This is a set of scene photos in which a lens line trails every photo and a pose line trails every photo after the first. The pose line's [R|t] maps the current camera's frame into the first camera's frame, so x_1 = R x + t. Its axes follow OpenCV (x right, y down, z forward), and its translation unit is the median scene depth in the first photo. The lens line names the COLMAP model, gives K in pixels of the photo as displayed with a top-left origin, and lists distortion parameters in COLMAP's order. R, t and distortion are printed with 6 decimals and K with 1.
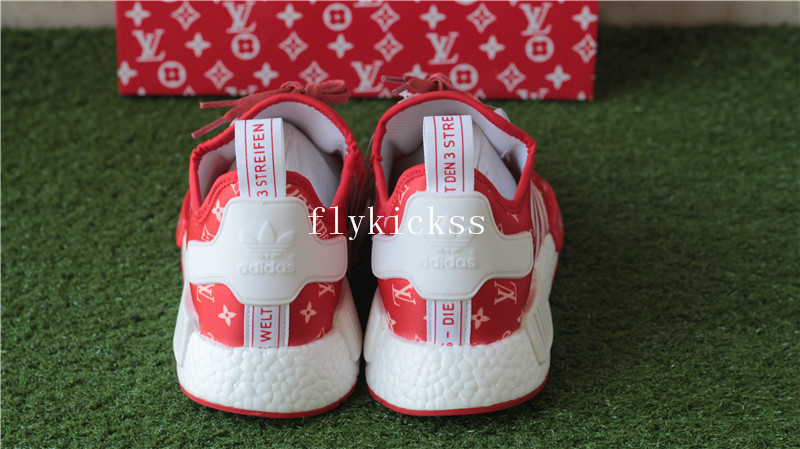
lens RADIAL K [[1936.3, 0, 397.9], [0, 1936.3, 301.3], [0, 0, 1]] dist [-0.066783, -0.173666]
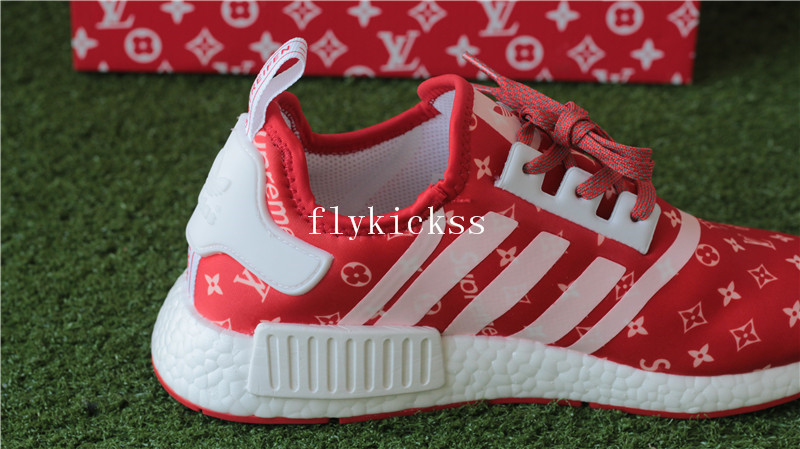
lens RADIAL K [[1991.1, 0, 388.5], [0, 1991.1, 223.6], [0, 0, 1]] dist [-0.055754, -0.587677]
pose [[0.999923, 0.010822, 0.006060, -0.024742], [-0.010892, 0.999872, 0.011709, -0.059165], [-0.005933, -0.011774, 0.999913, 0.220367]]
